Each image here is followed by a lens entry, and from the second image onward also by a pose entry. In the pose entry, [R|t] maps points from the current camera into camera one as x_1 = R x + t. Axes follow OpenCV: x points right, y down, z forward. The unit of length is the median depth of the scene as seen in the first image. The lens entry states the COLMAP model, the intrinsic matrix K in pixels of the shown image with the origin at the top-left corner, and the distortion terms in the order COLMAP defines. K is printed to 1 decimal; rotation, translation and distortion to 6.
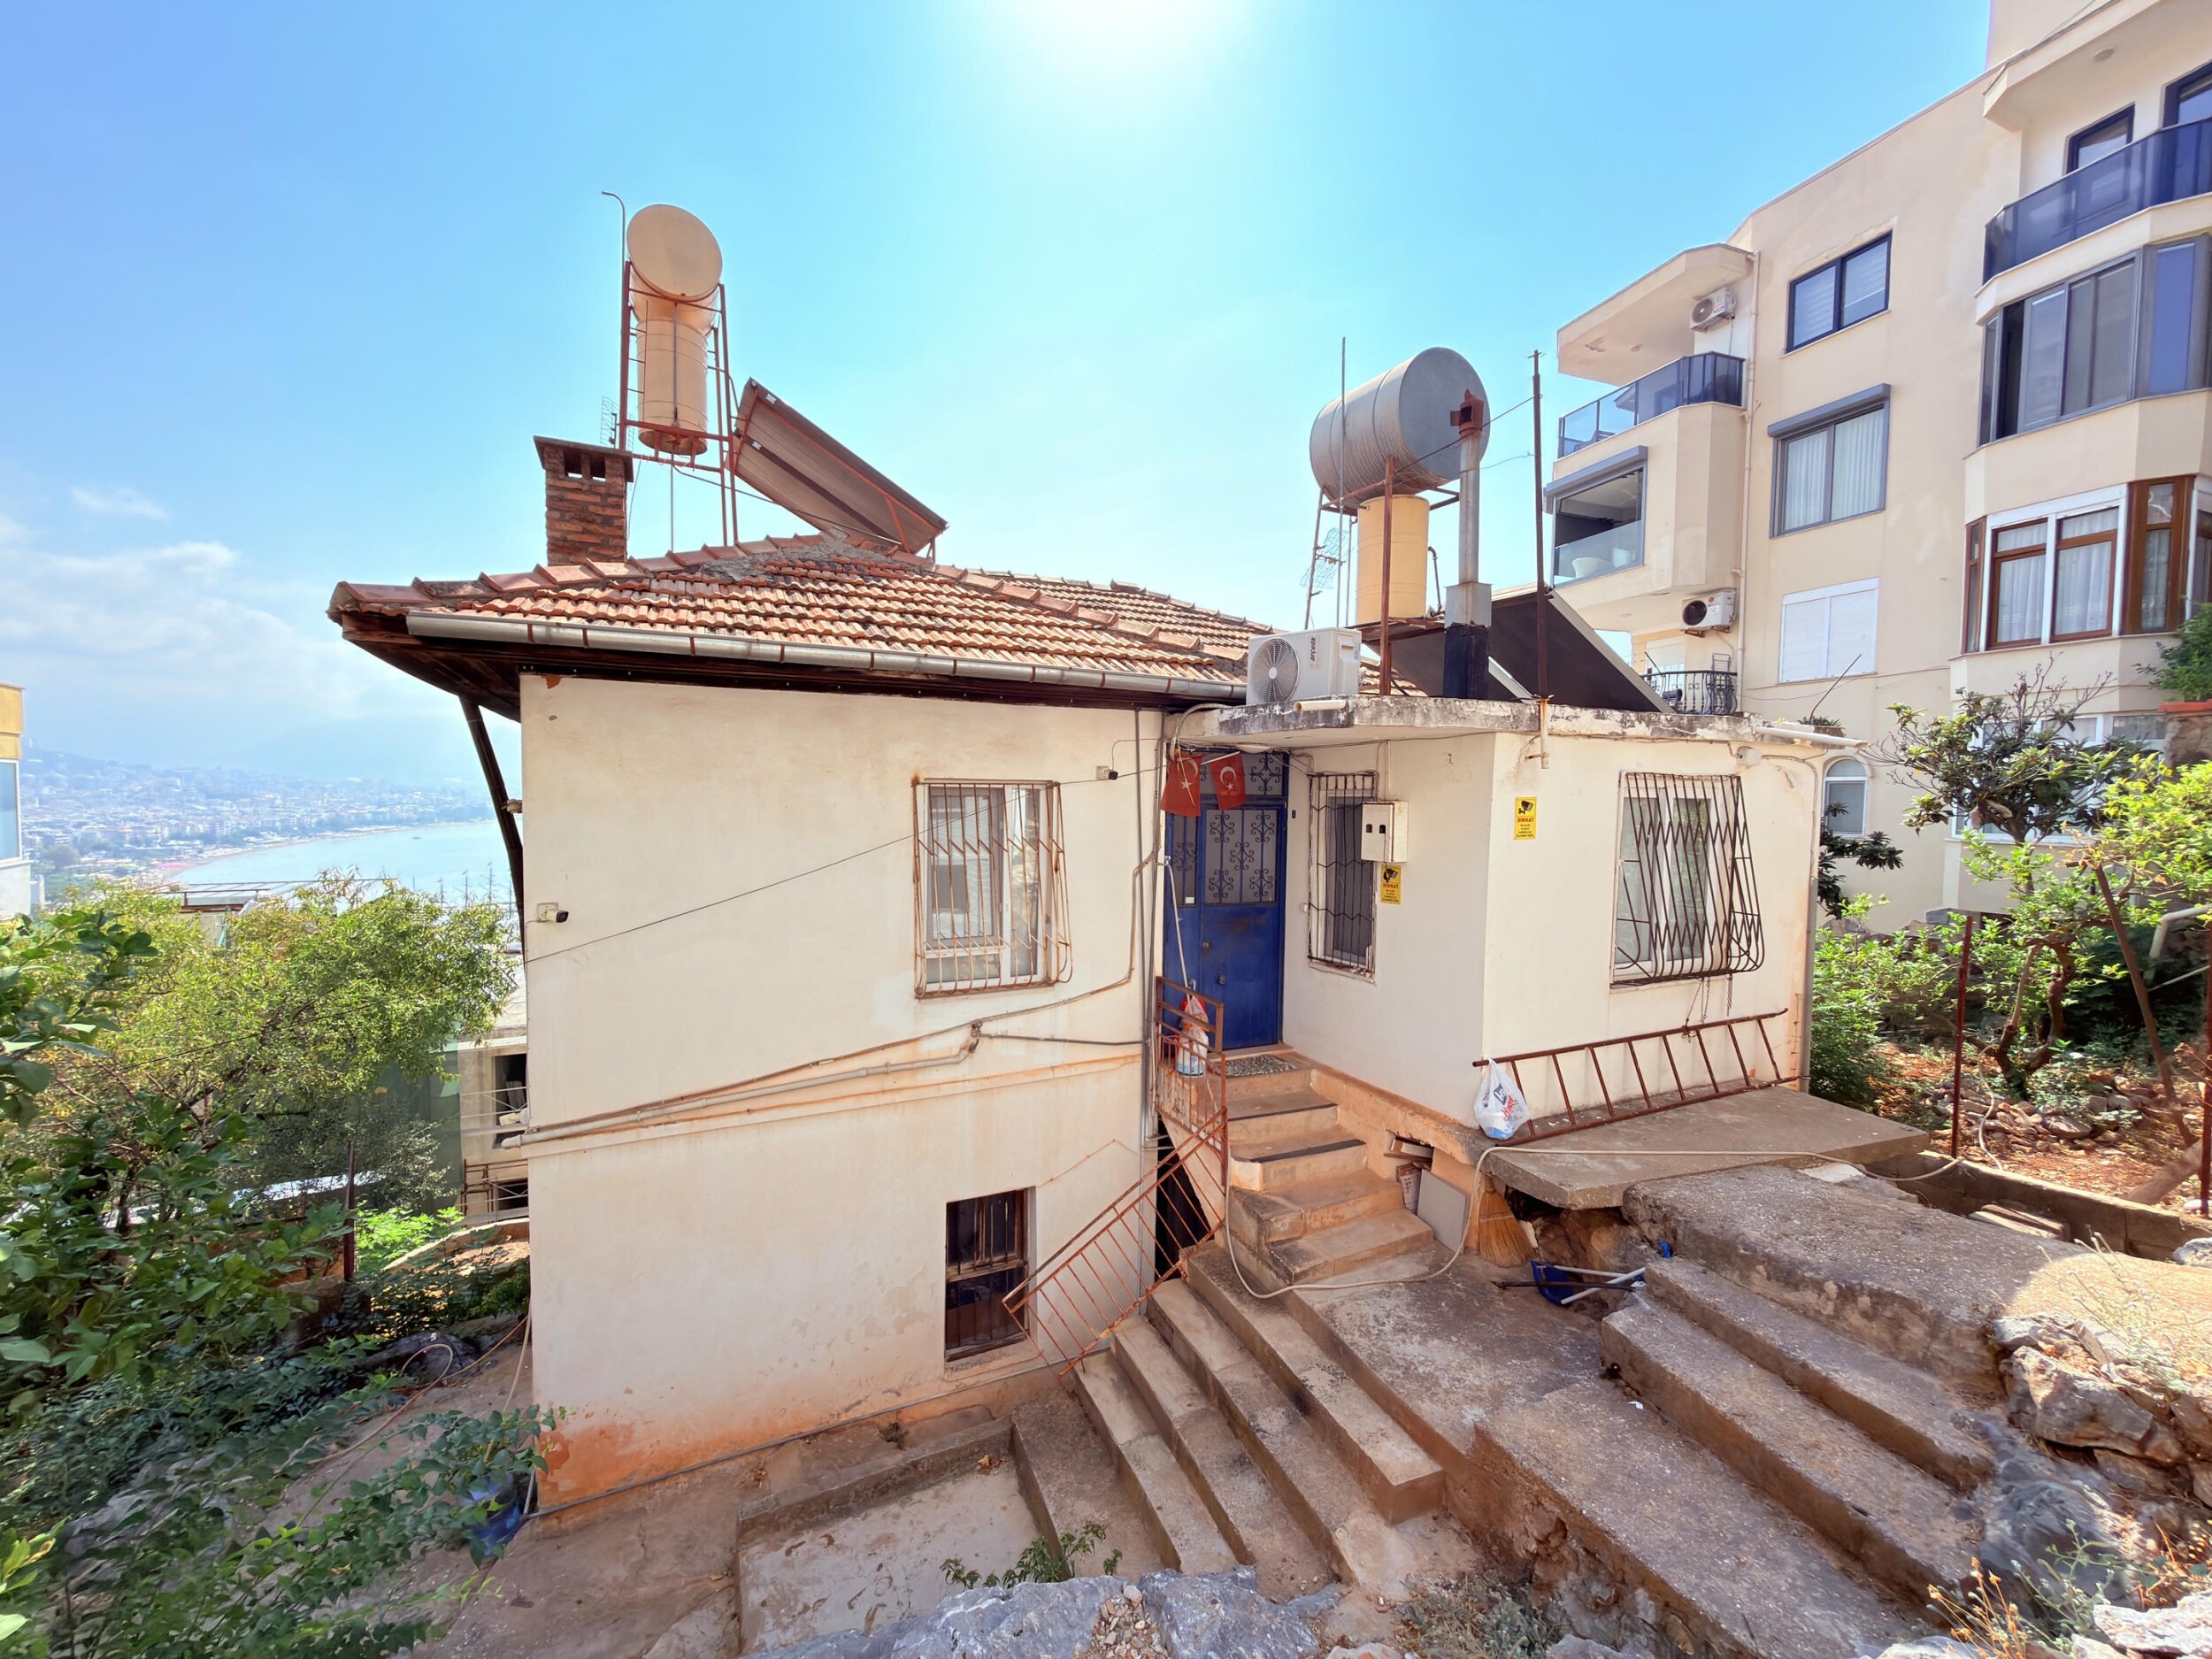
lens RADIAL K [[884.1, 0, 1107.8], [0, 884.1, 828.8], [0, 0, 1]] dist [0.000884, -0.000095]
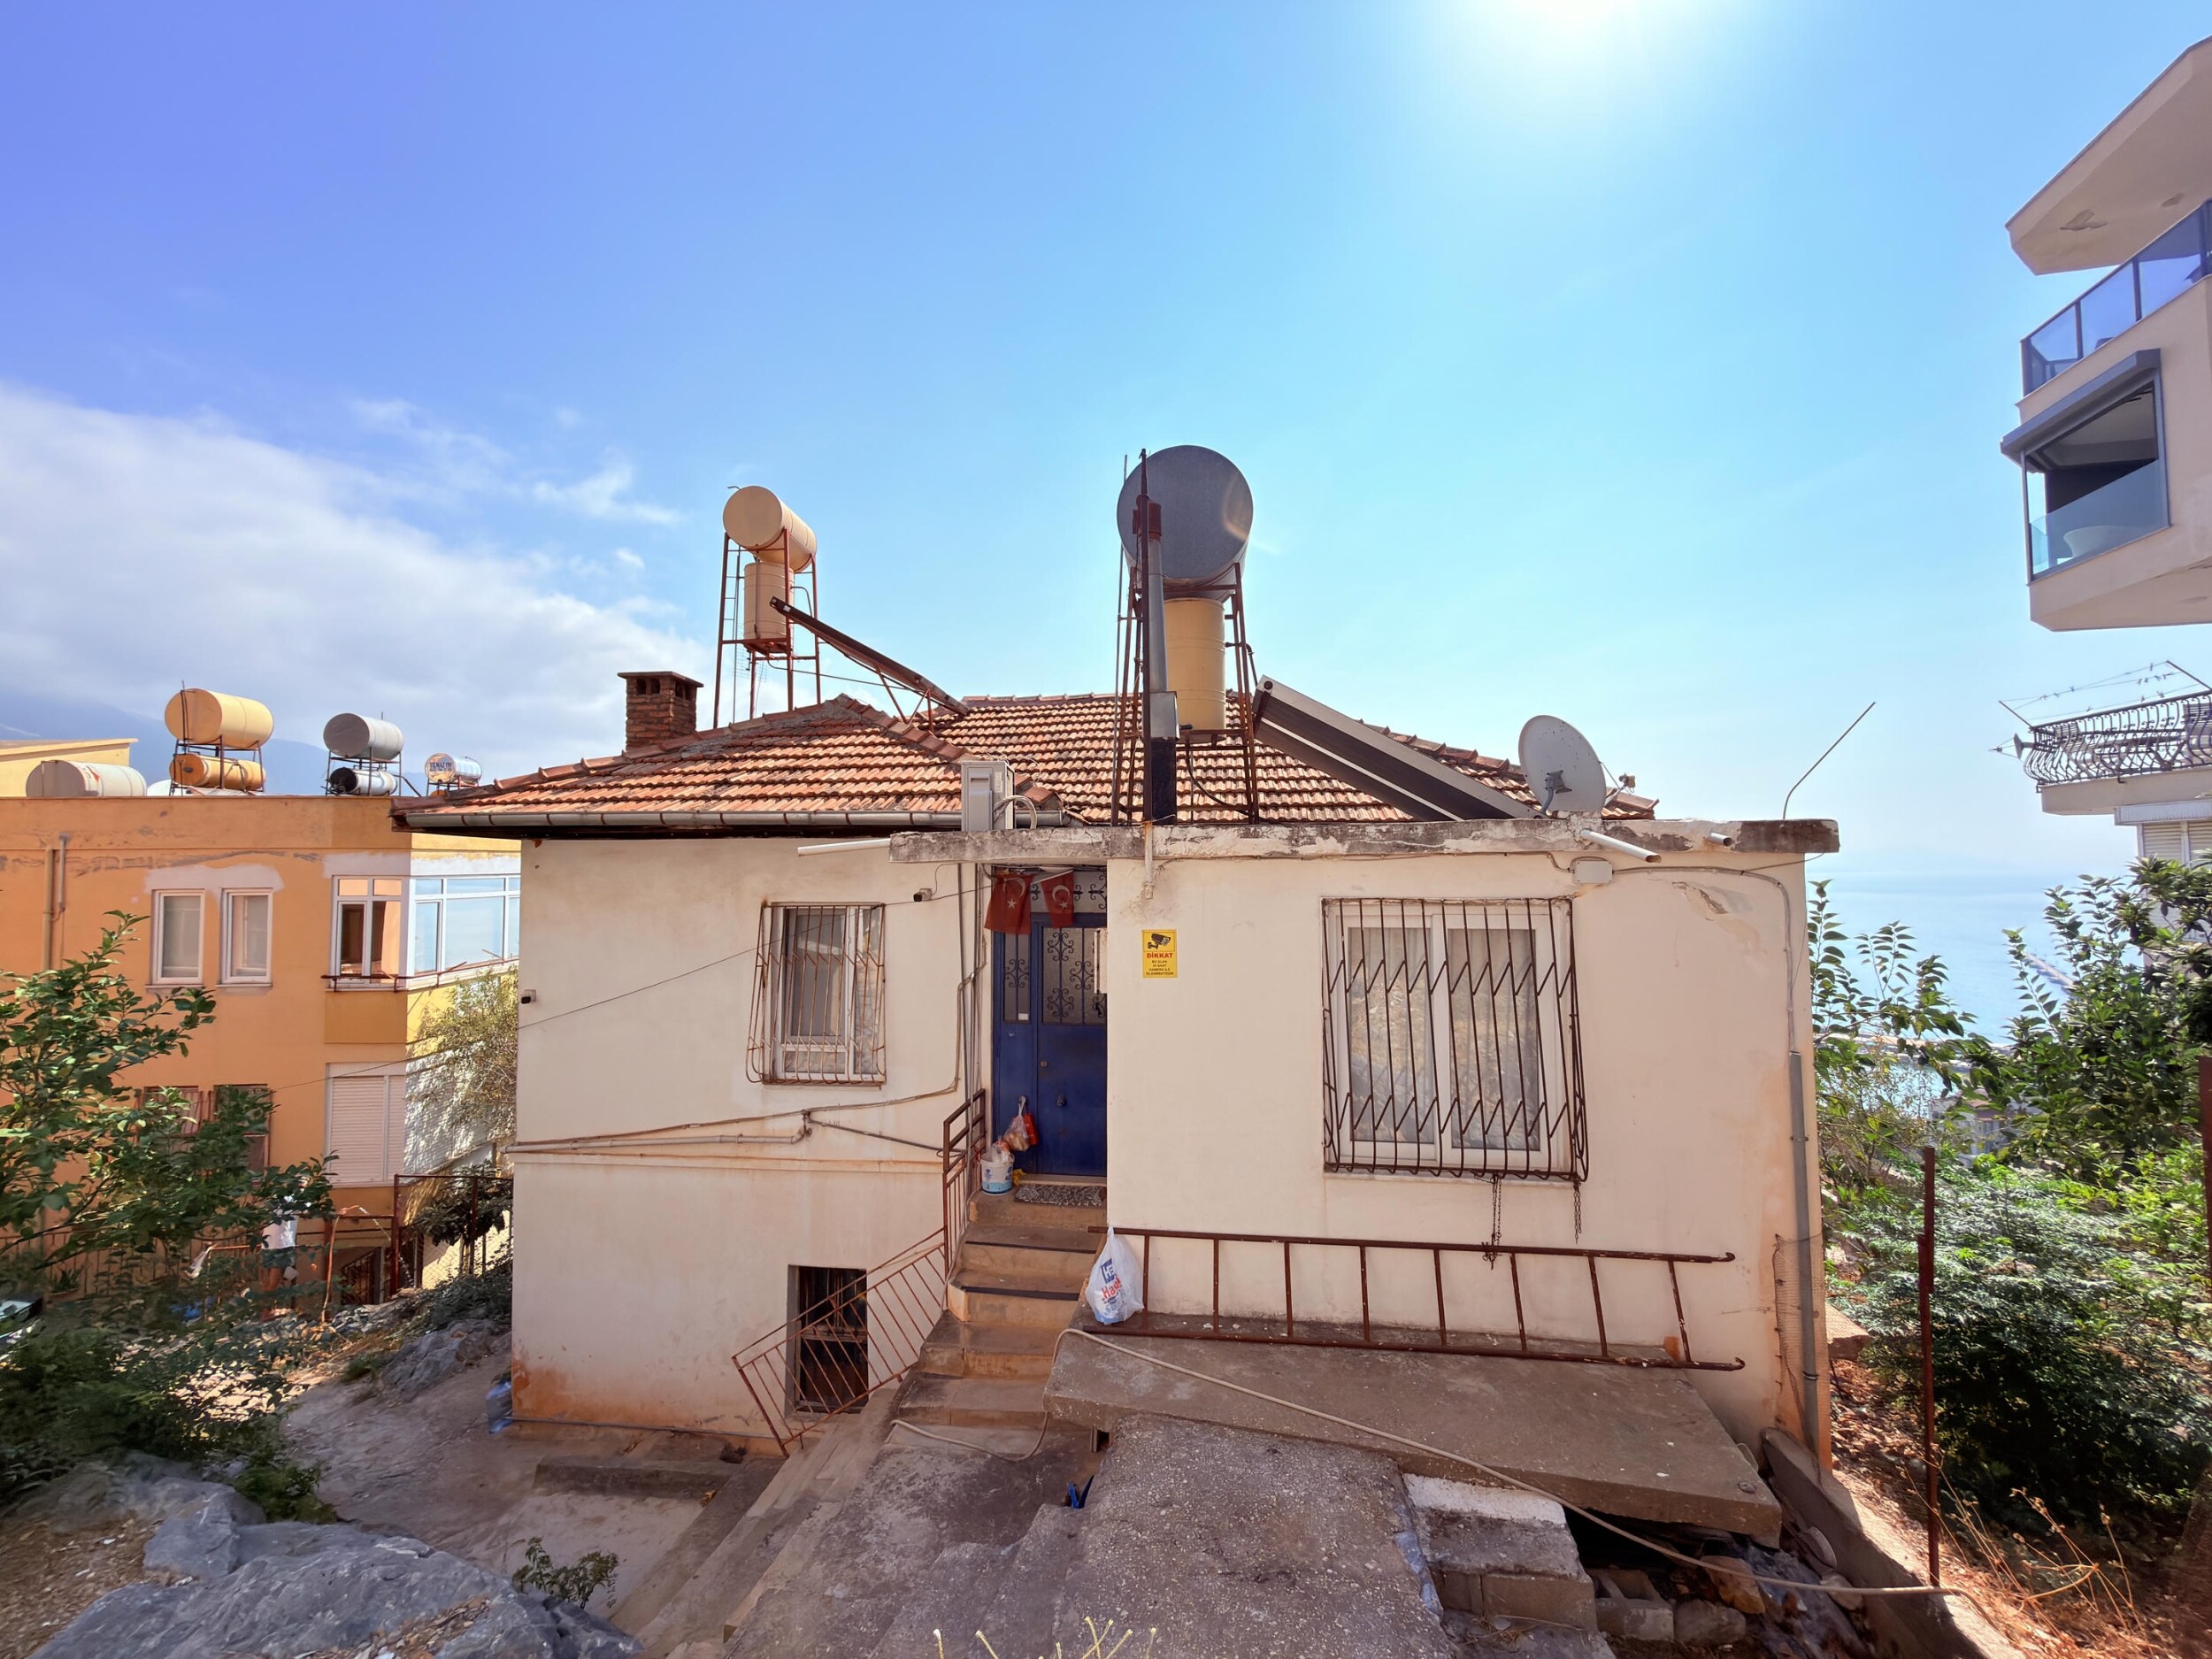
lens RADIAL K [[881.6, 0, 1106.1], [0, 881.6, 828.7], [0, 0, 1]] dist [0.001125, -0.000253]
pose [[0.842871, -0.040395, -0.536597, 0.802511], [-0.007653, 0.996178, -0.087013, -0.052505], [0.538061, 0.077447, 0.839341, 0.197651]]
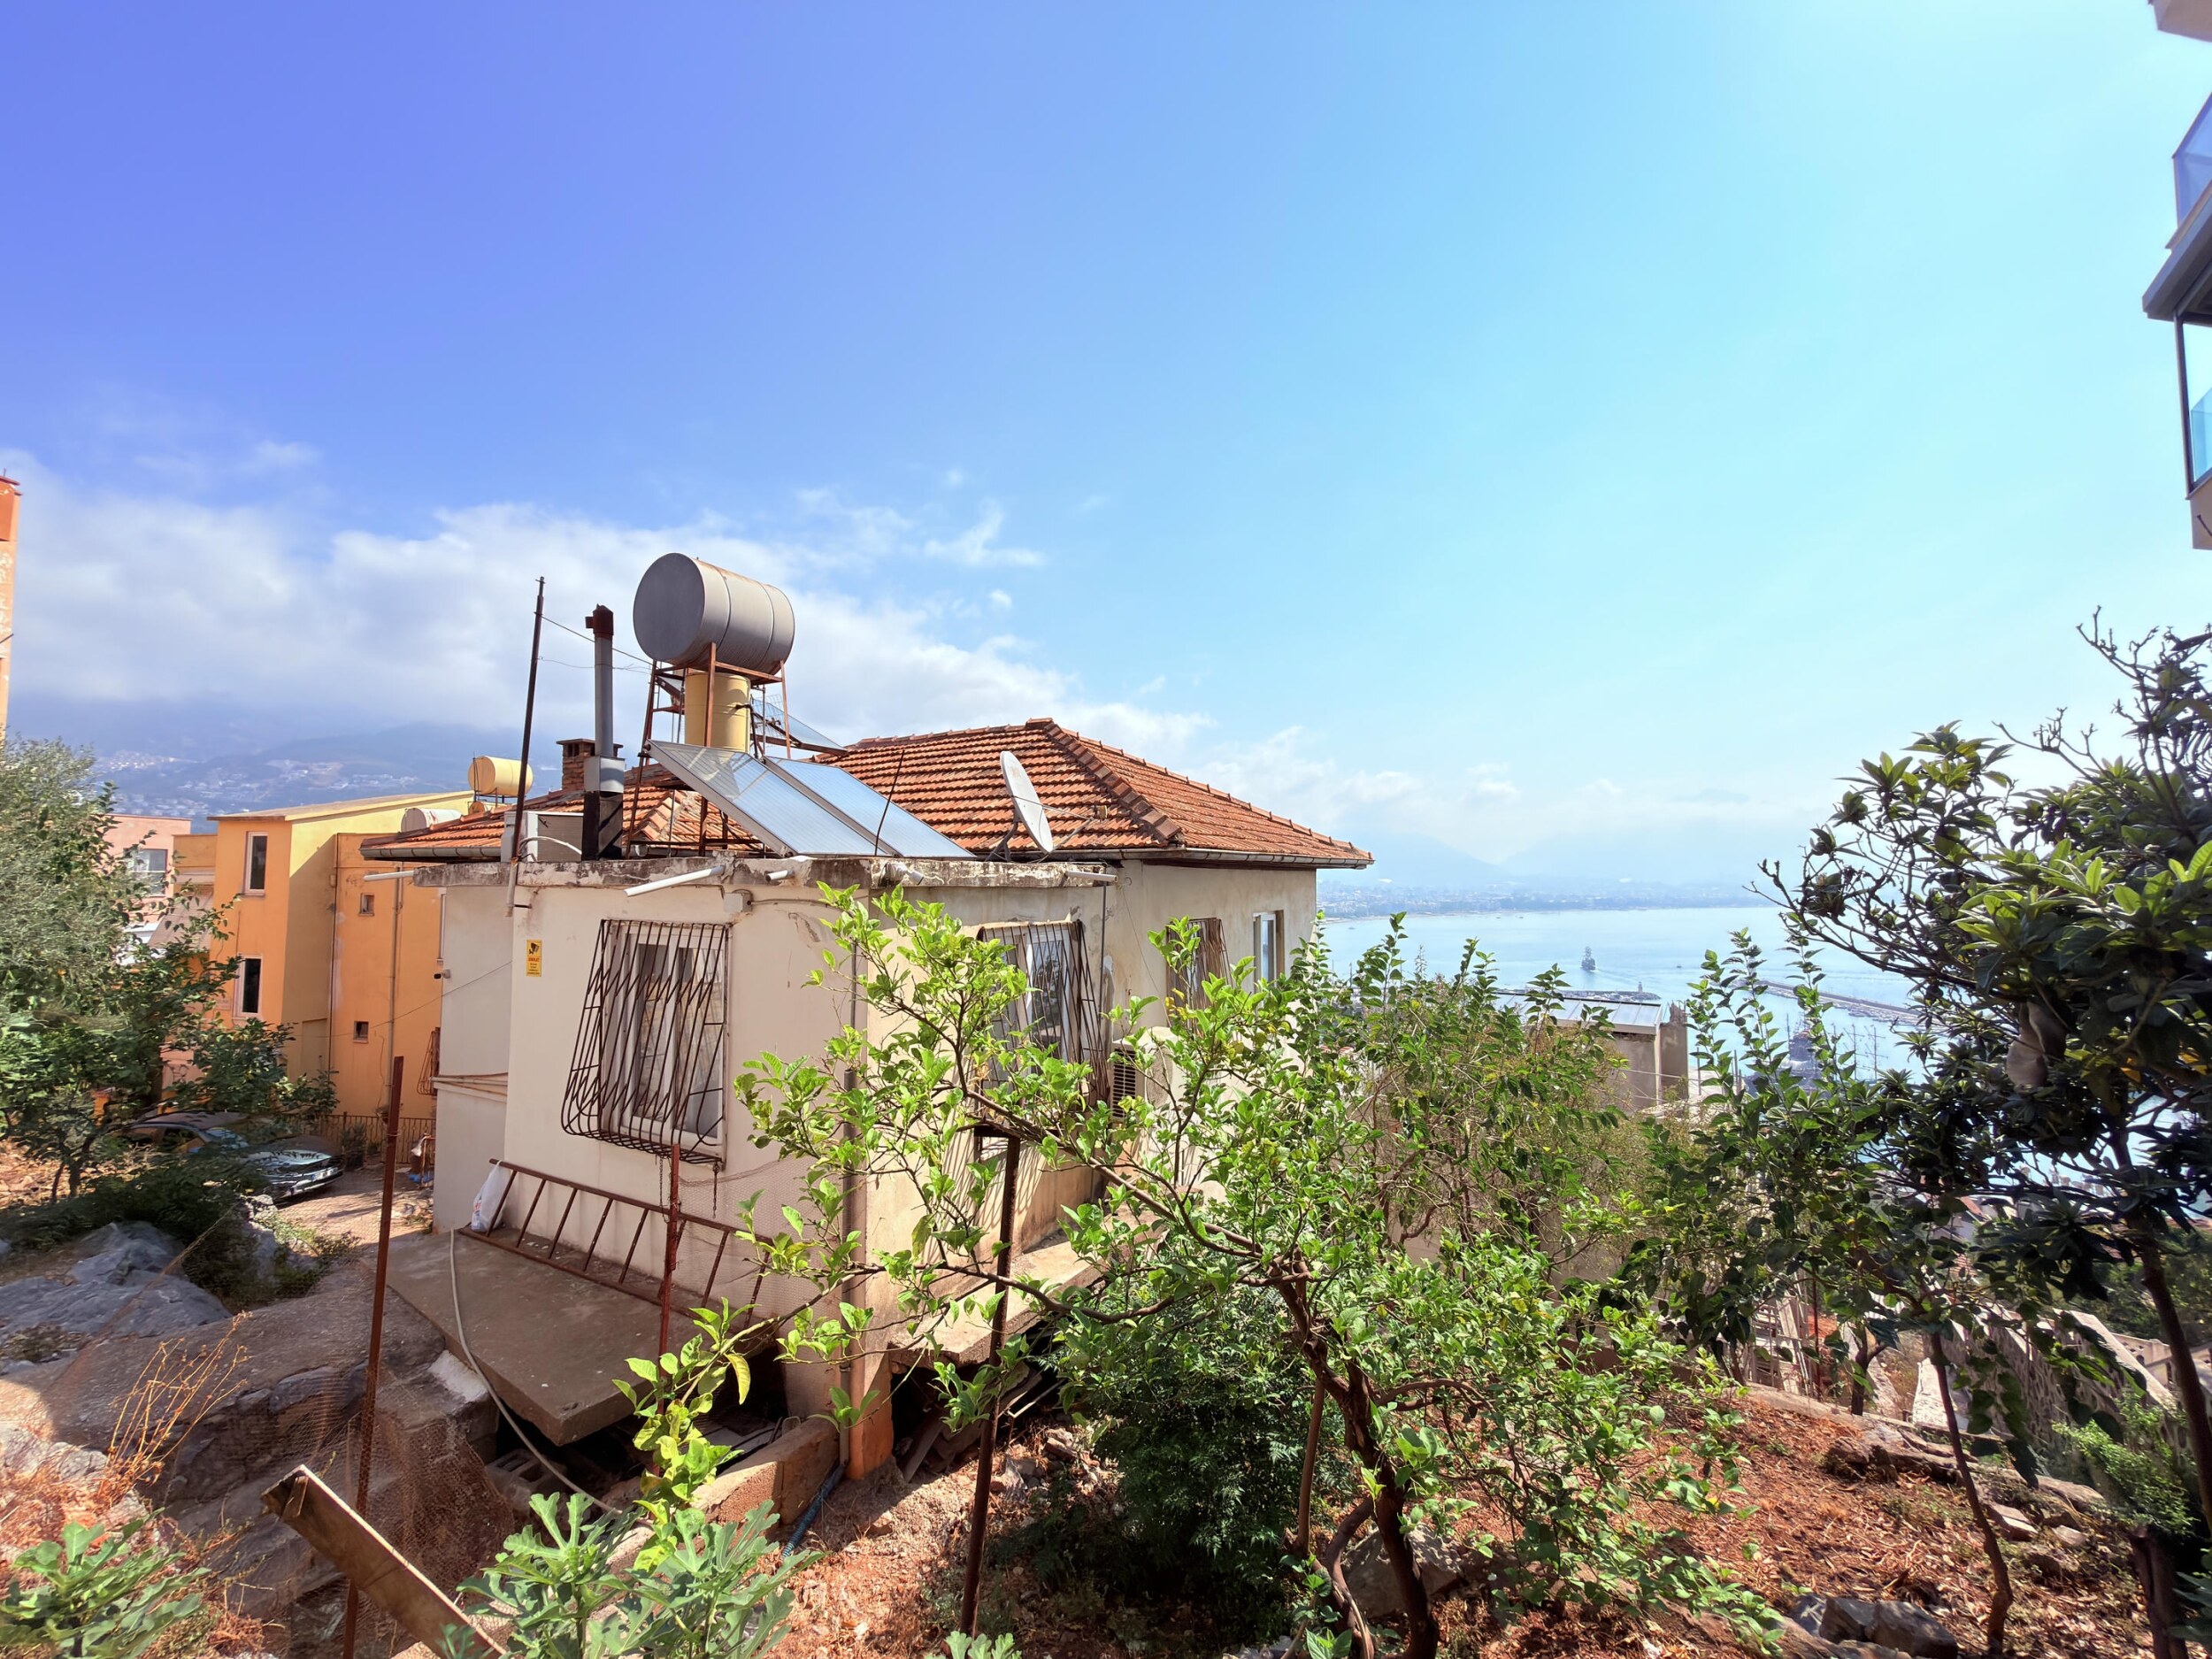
lens RADIAL K [[904.0, 0, 1118.8], [0, 904.0, 828.1], [0, 0, 1]] dist [-0.000846, -0.000287]
pose [[0.584084, -0.054957, -0.809831, 1.678121], [-0.033363, 0.995237, -0.091603, -0.087707], [0.811007, 0.080522, 0.579468, 0.817319]]
